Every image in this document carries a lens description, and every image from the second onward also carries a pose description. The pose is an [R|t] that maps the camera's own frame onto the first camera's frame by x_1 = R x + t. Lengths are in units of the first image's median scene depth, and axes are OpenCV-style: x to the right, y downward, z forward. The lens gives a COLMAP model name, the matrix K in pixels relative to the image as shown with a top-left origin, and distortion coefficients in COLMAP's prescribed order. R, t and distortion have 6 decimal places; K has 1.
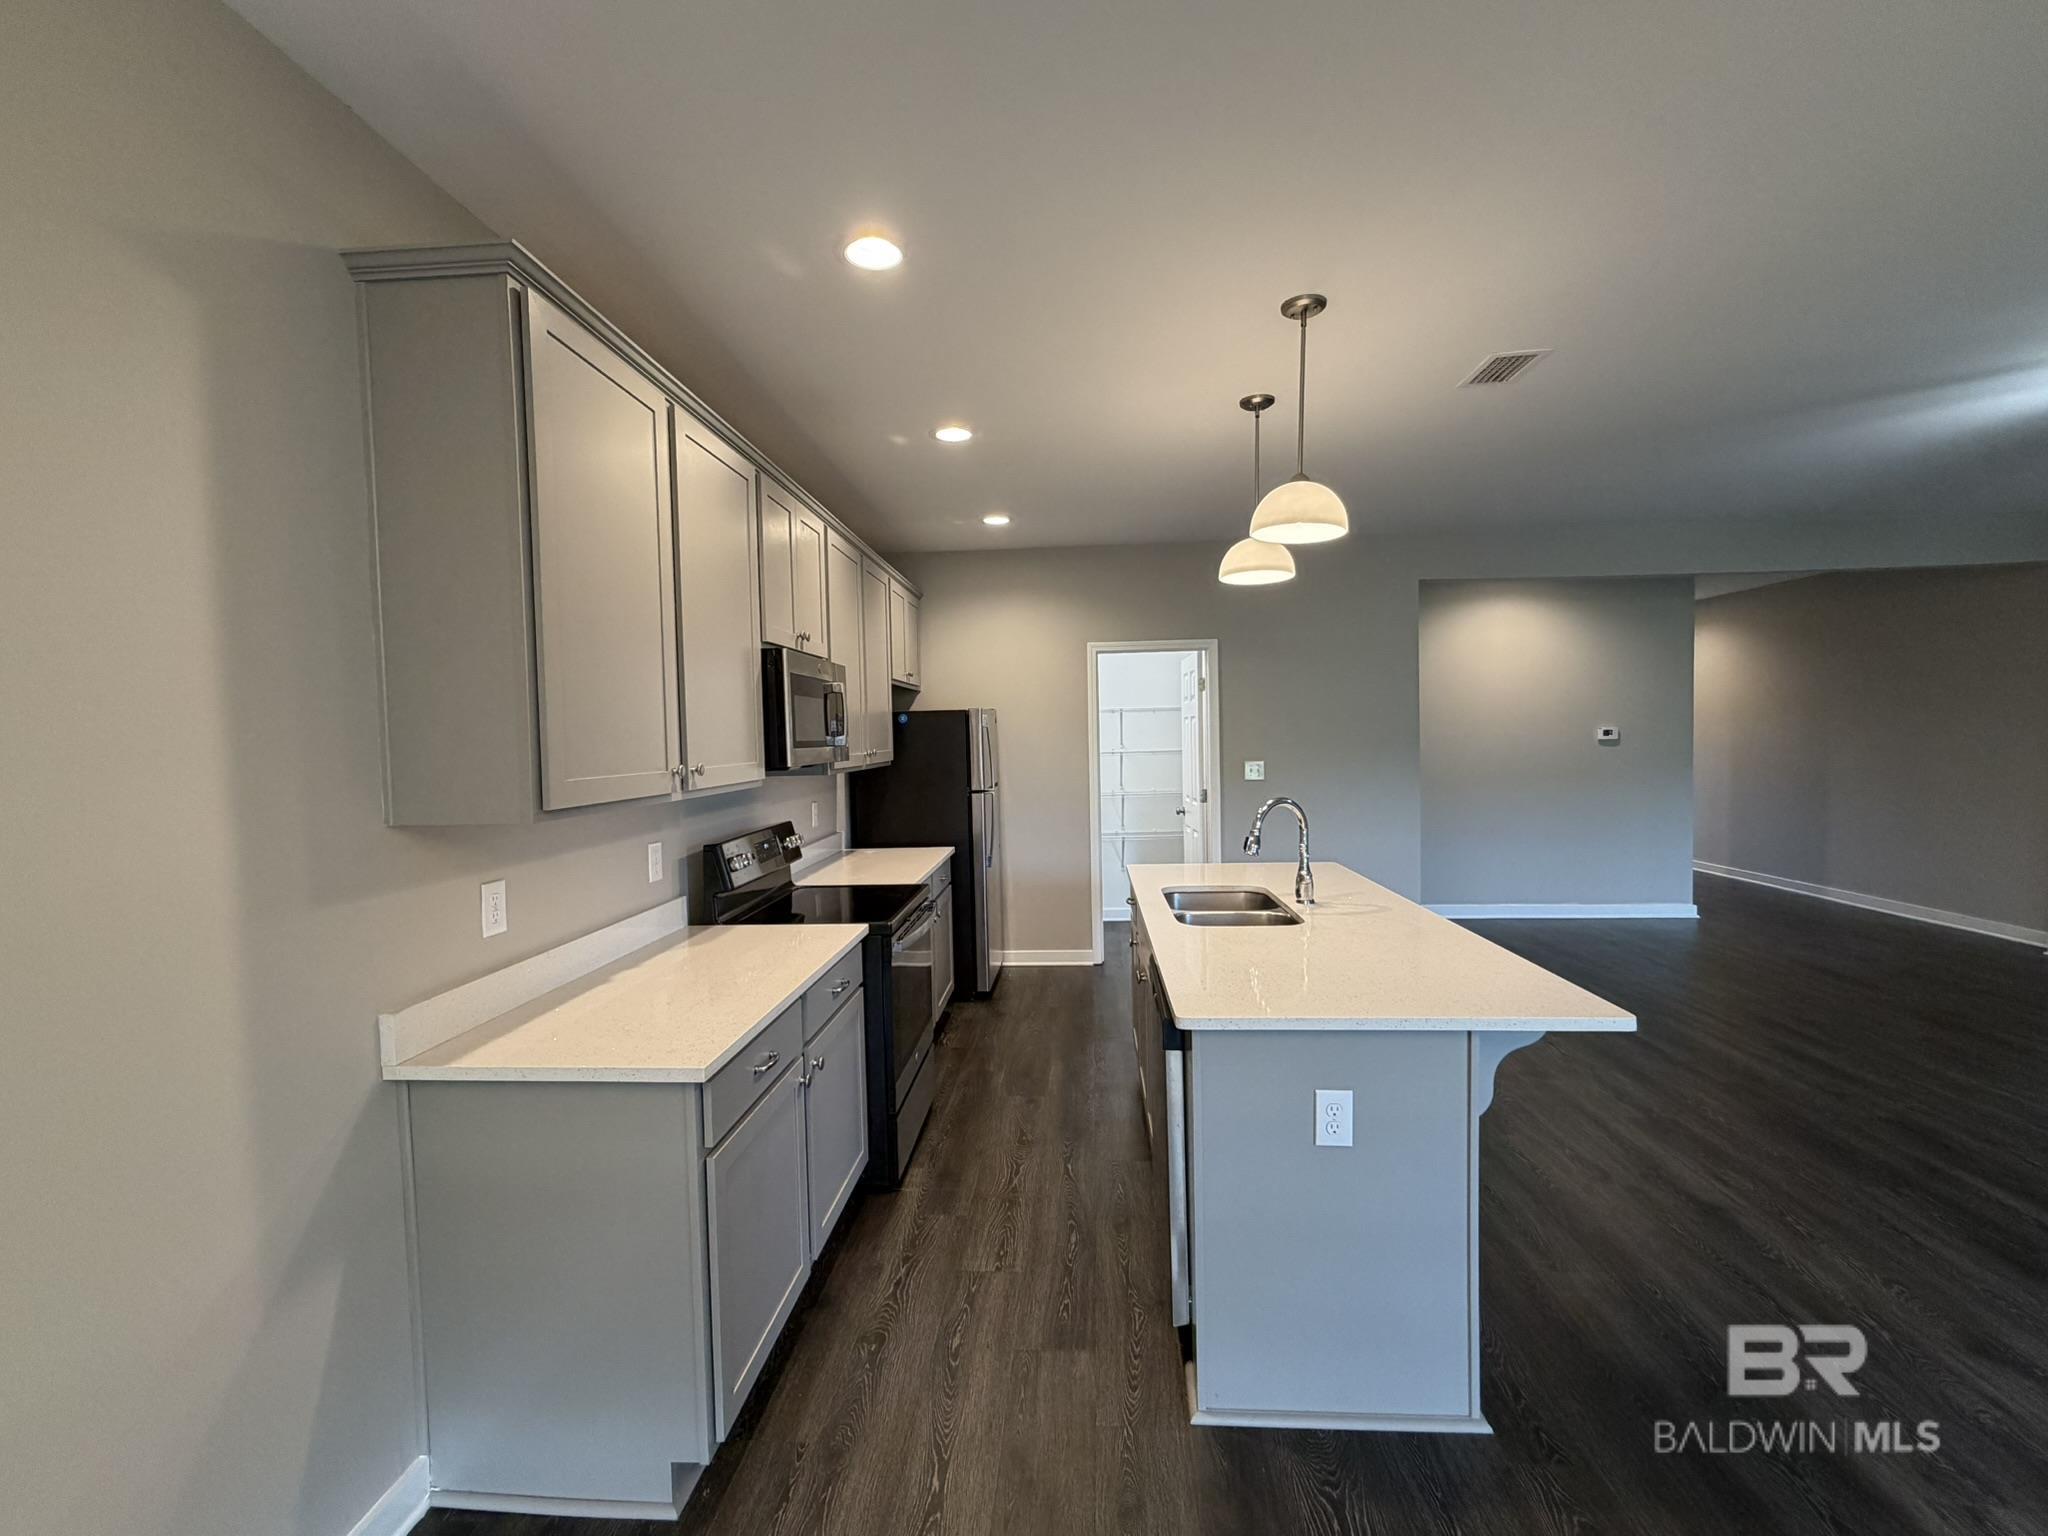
lens RADIAL K [[879.6, 0, 1024.0], [0, 879.6, 768.0], [0, 0, 1]] dist [-0.001392, -0.000616]
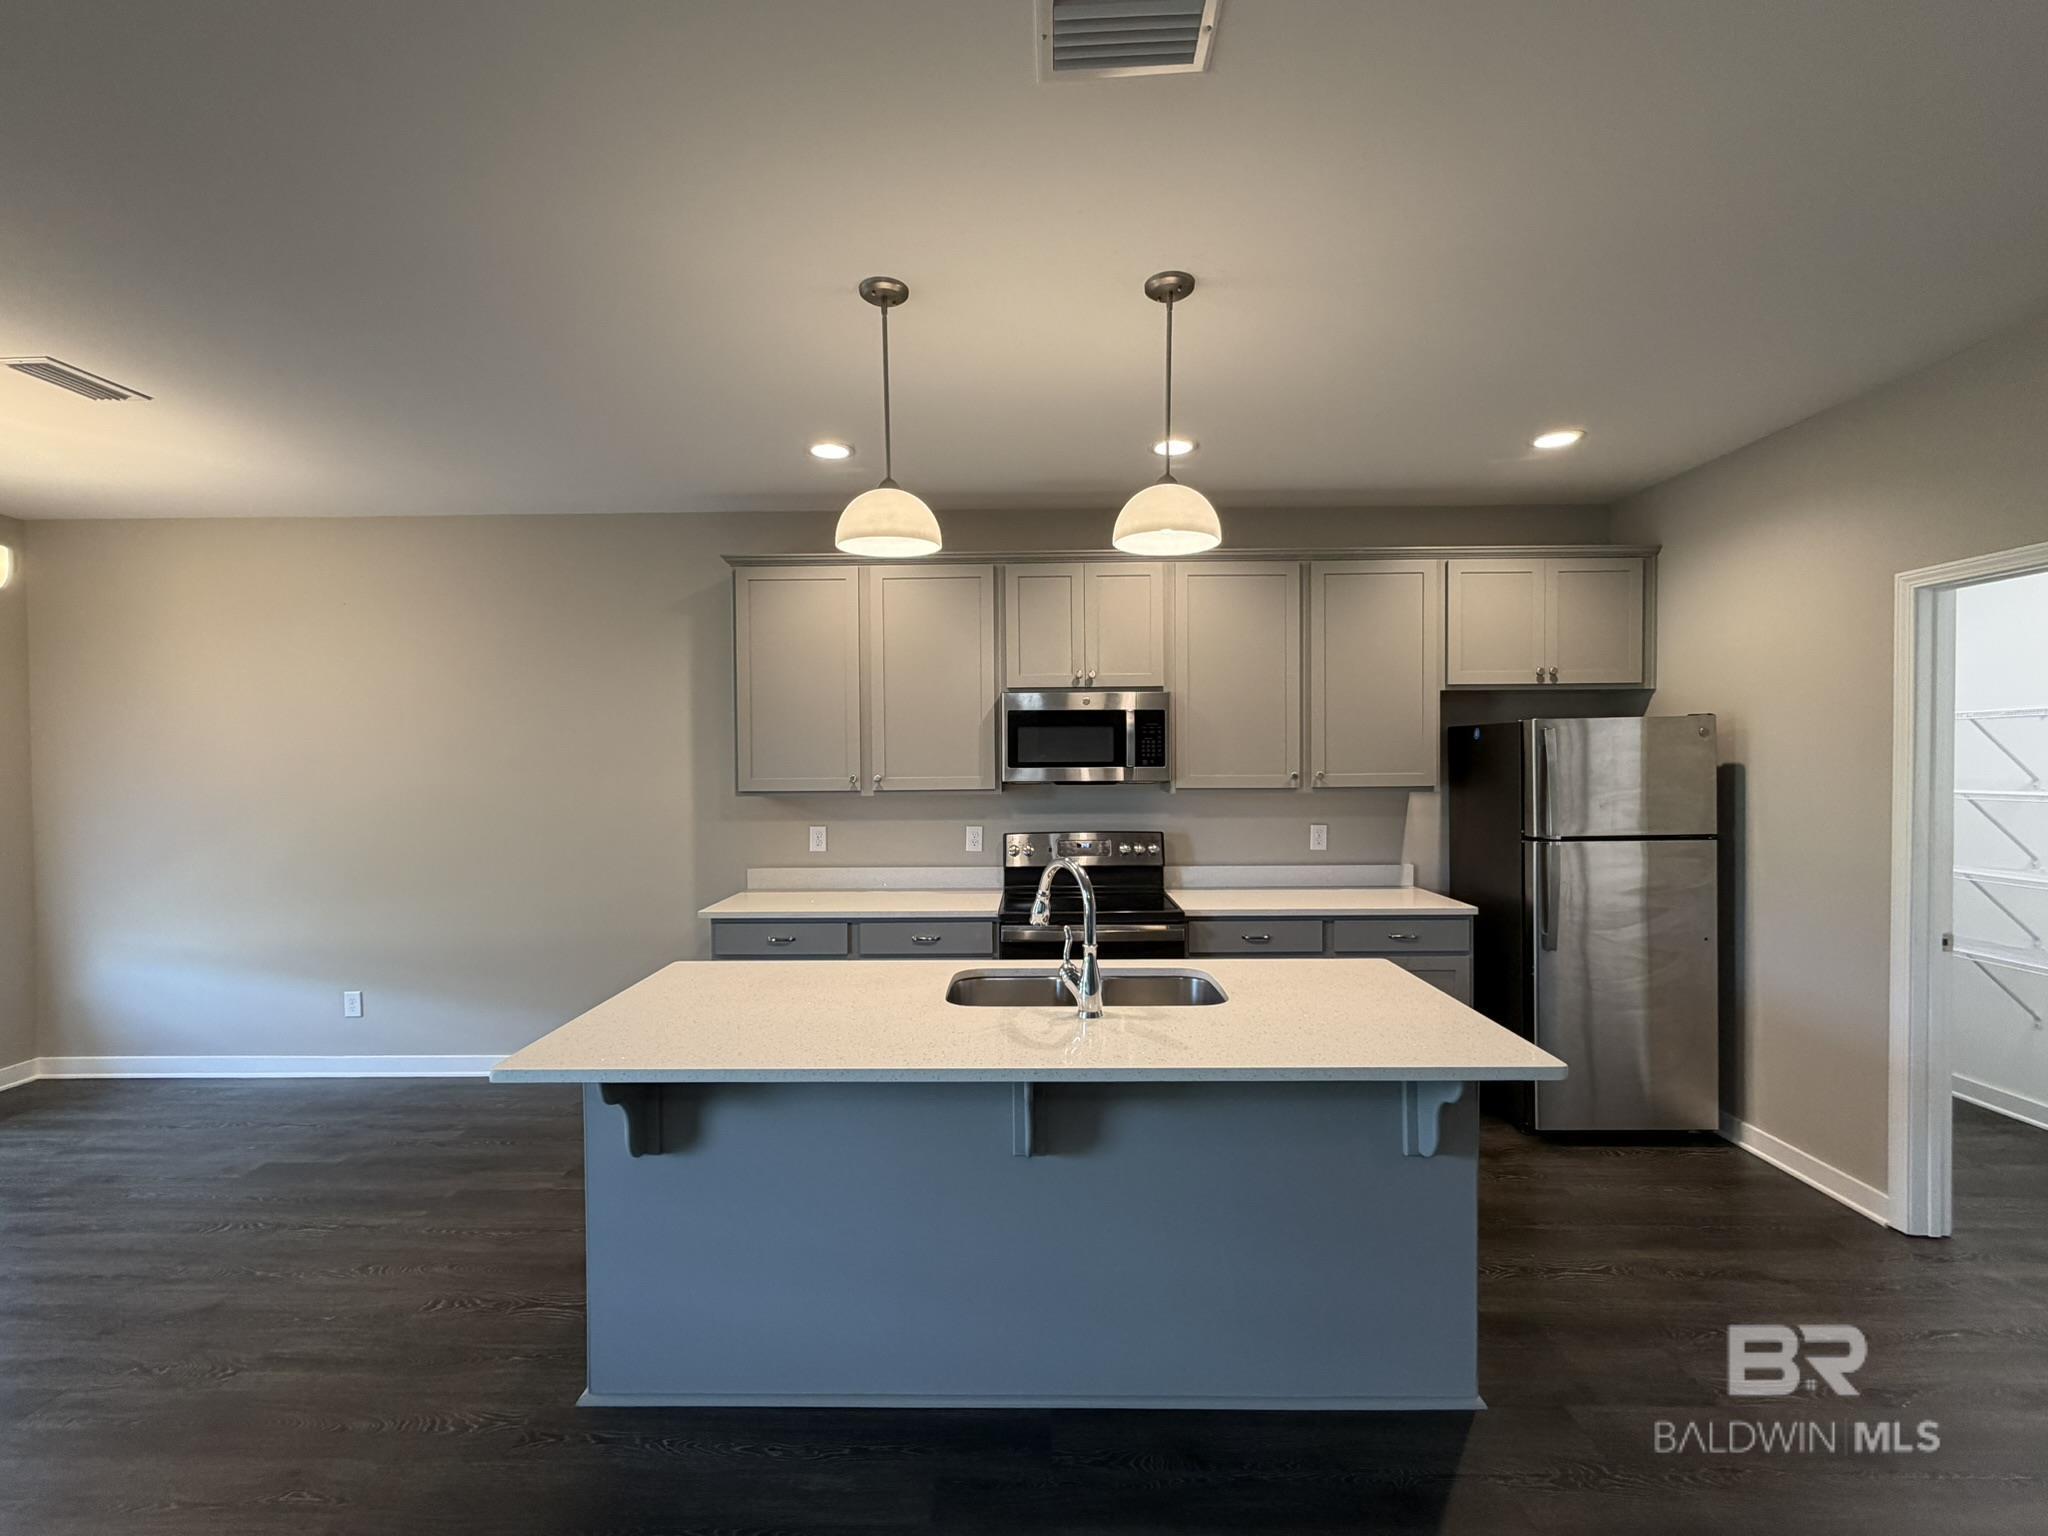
lens RADIAL K [[879.6, 0, 1024.0], [0, 879.6, 768.0], [0, 0, 1]] dist [-0.001392, -0.000616]
pose [[0.056423, 0.031817, -0.997900, 0.728295], [-0.032869, 0.999010, 0.029994, -0.043180], [0.997866, 0.031107, 0.057413, 0.653010]]
